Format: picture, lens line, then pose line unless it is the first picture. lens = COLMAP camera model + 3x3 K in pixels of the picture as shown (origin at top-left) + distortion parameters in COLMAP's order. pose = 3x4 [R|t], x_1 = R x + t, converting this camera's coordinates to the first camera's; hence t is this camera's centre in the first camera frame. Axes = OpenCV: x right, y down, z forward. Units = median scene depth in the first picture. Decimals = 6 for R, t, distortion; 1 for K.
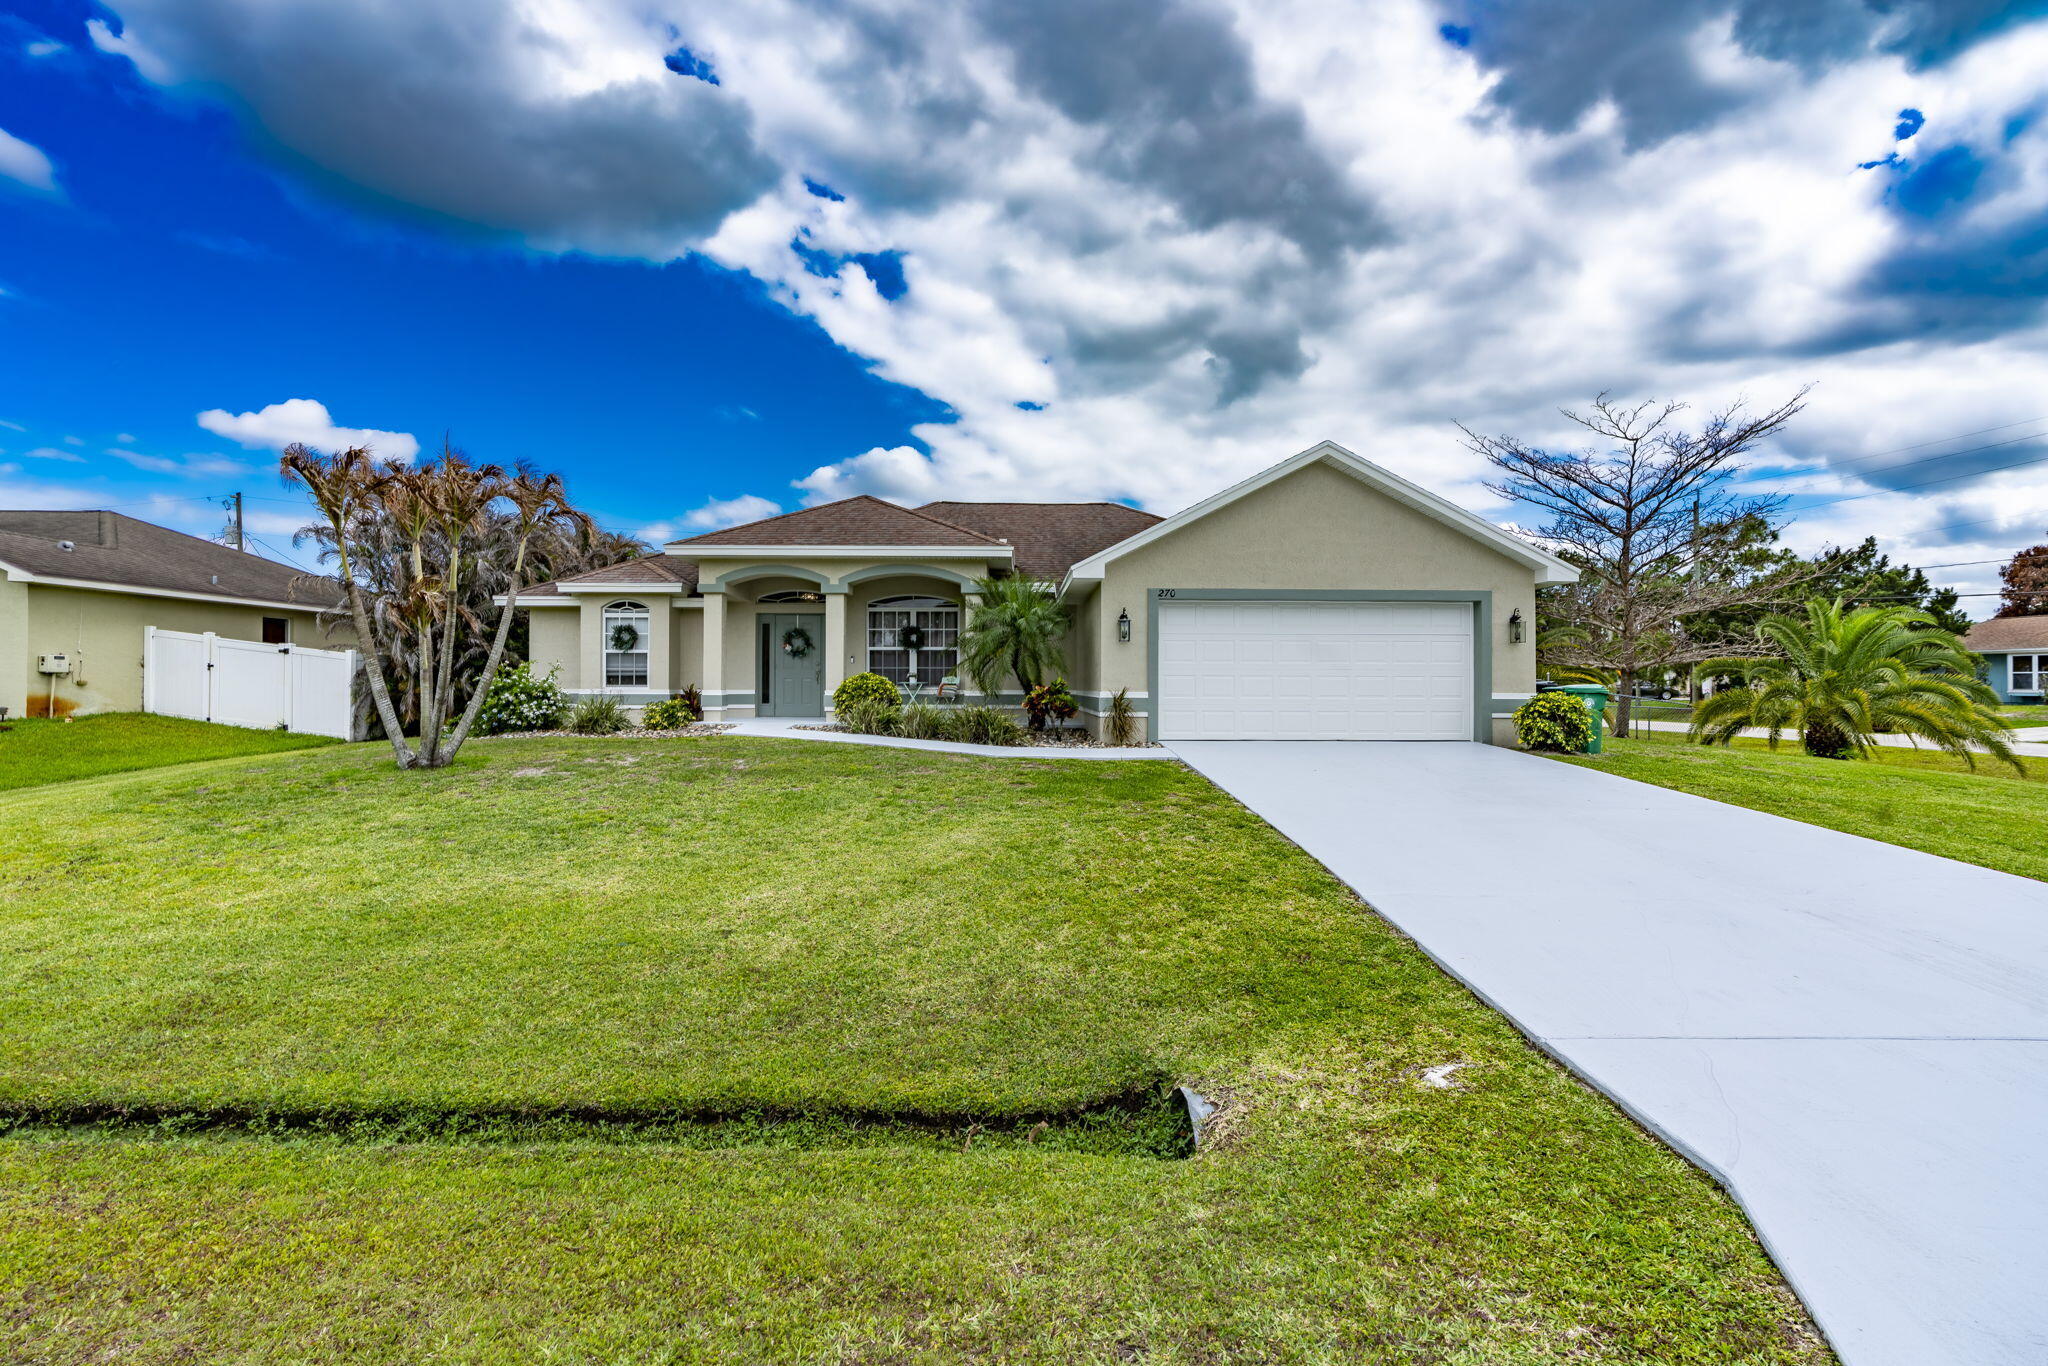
lens RADIAL K [[918.3, 0, 1013.1], [0, 918.3, 680.7], [0, 0, 1]] dist [-0.025213, 0.014509]
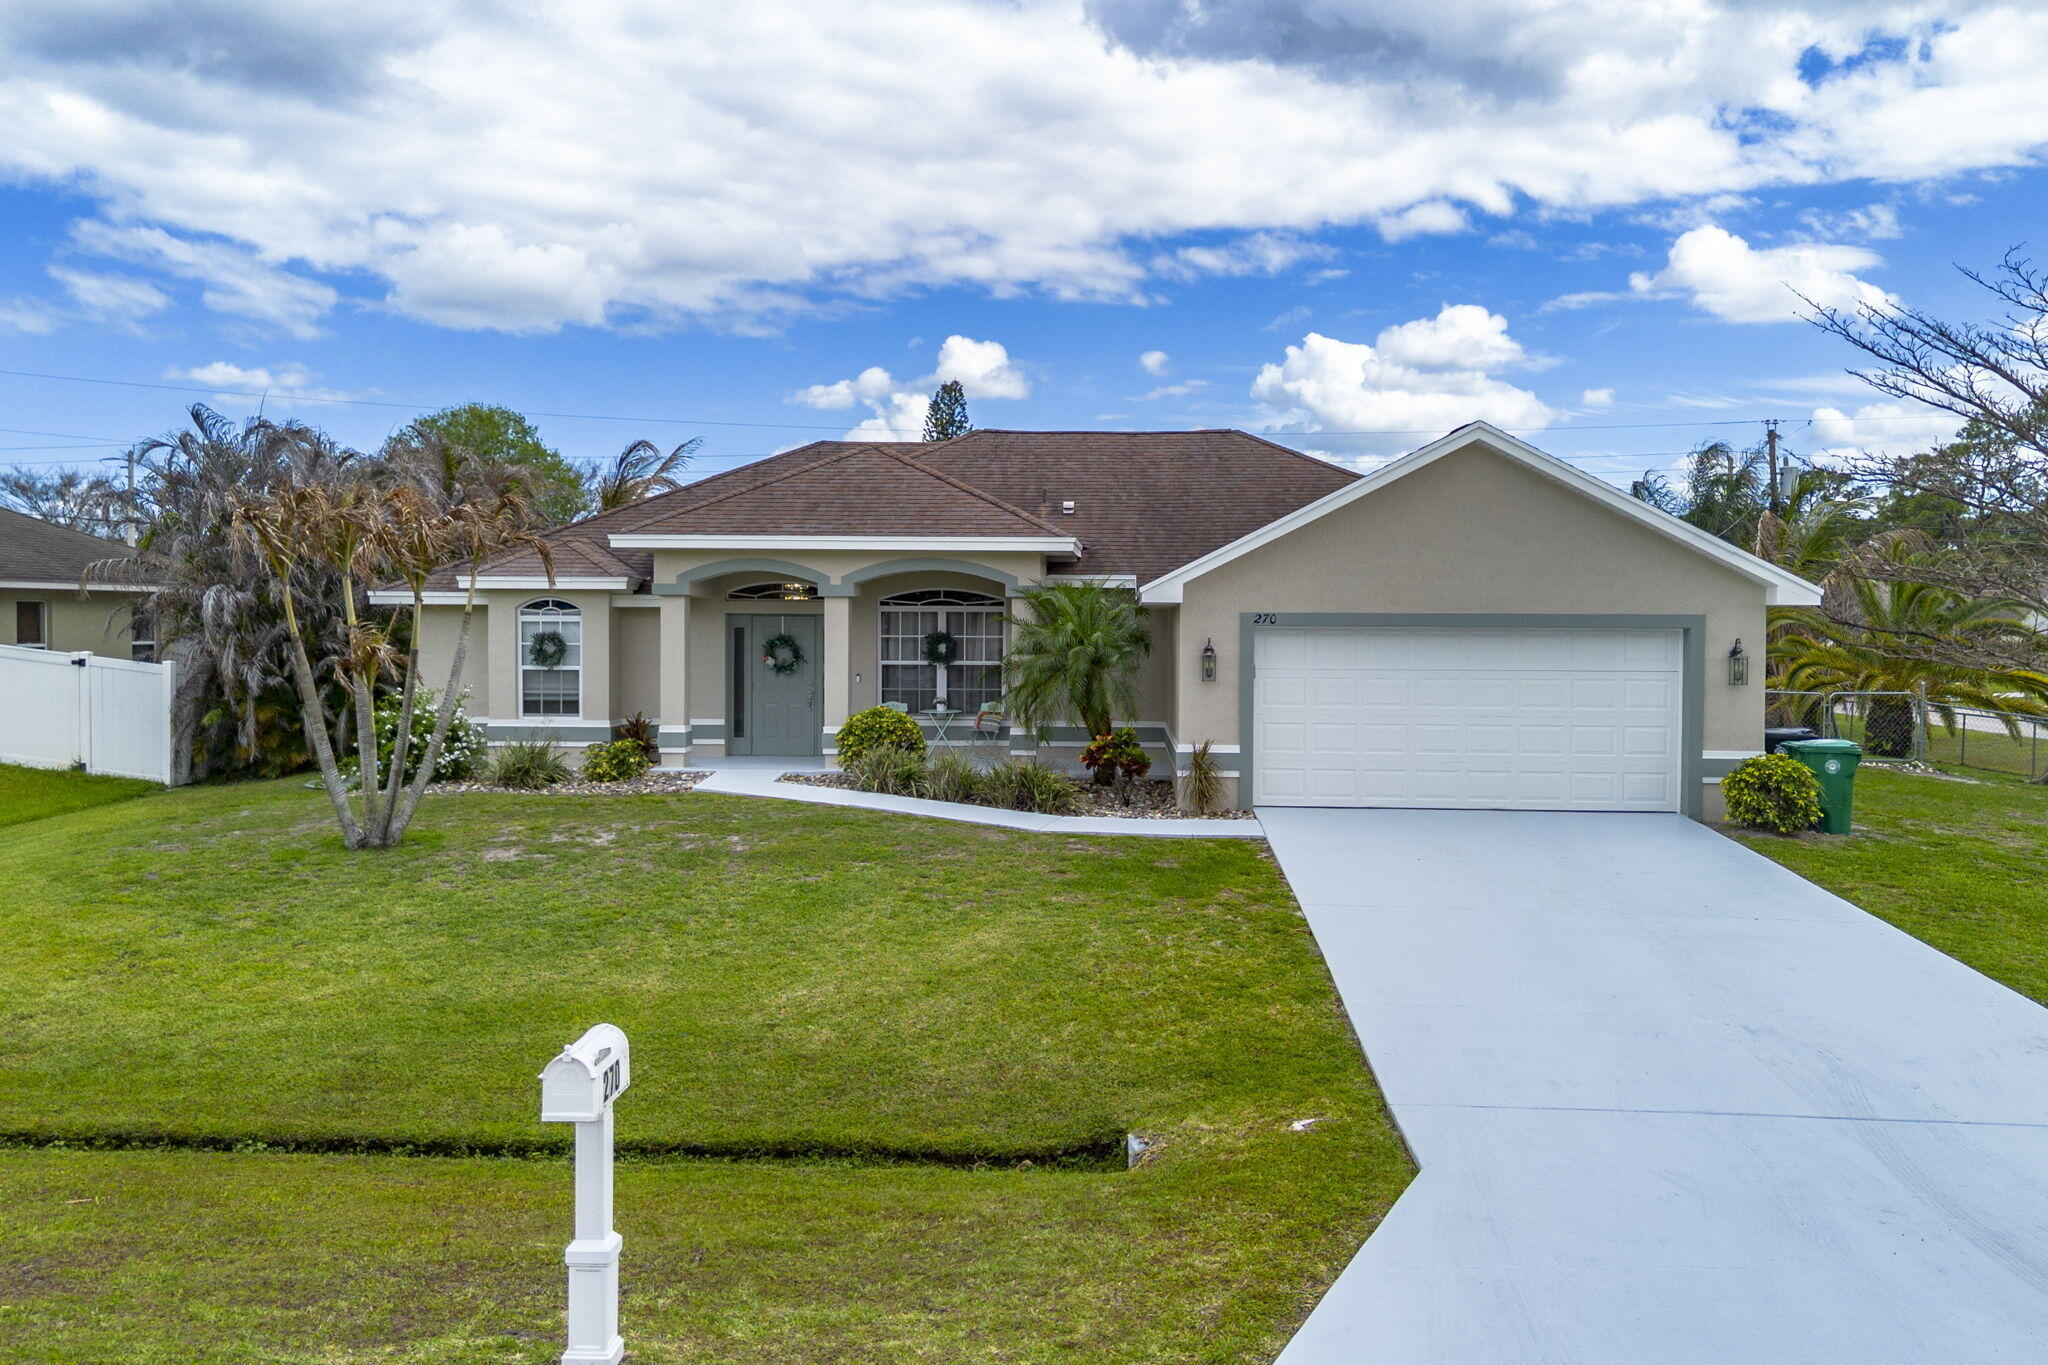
lens RADIAL K [[1713.4, 0, 1030.7], [0, 1713.4, 671.1], [0, 0, 1]] dist [0.079573, -0.082923]
pose [[0.998259, 0.004168, -0.058843, 0.045723], [-0.002203, 0.999439, 0.033425, -0.082684], [0.058949, -0.033237, 0.997708, -0.384275]]
